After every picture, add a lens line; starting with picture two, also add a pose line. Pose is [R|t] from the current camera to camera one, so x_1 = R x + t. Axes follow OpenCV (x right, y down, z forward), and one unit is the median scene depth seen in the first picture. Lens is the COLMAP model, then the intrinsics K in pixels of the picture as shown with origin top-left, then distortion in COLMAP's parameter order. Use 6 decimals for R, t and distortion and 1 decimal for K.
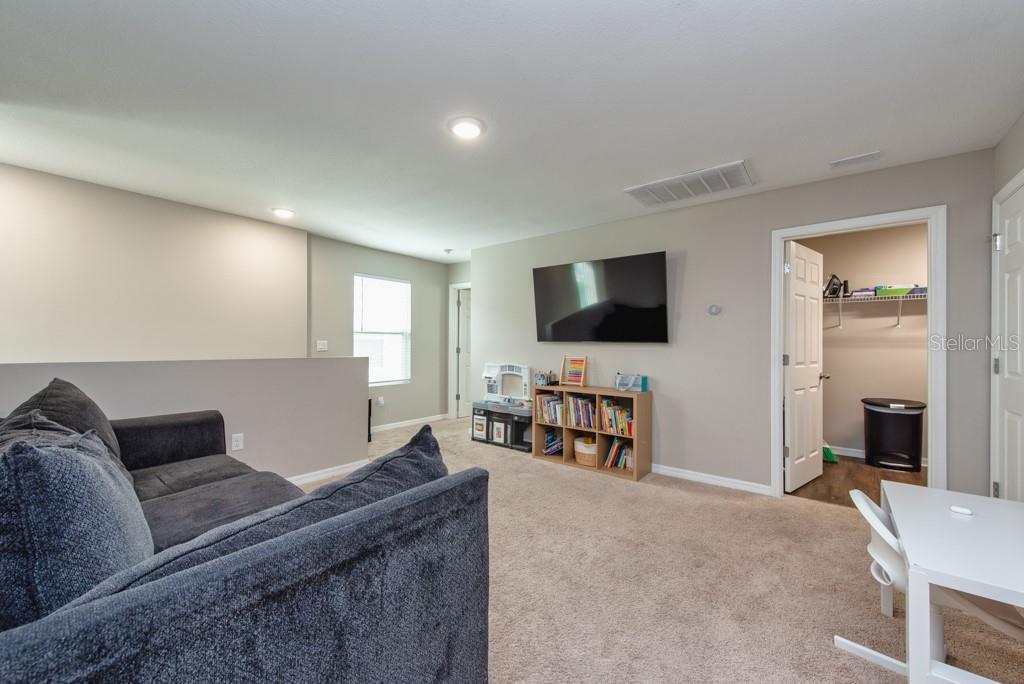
lens RADIAL K [[403.7, 0, 509.9], [0, 403.7, 338.8], [0, 0, 1]] dist [0.016970, -0.002206]
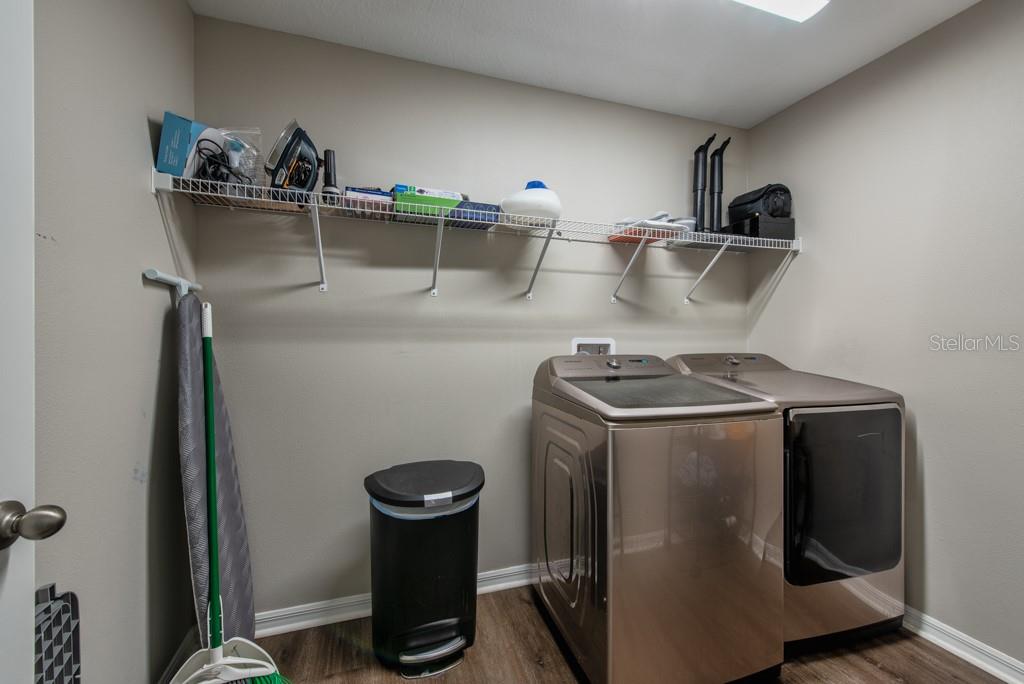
lens RADIAL K [[403.7, 0, 510.7], [0, 403.7, 340.1], [0, 0, 1]] dist [0.016970, -0.002206]
pose [[0.529125, -0.014517, 0.848420, 0.615848], [-0.004118, 0.999798, 0.019676, 0.011676], [-0.848534, -0.013905, 0.528958, 0.690654]]
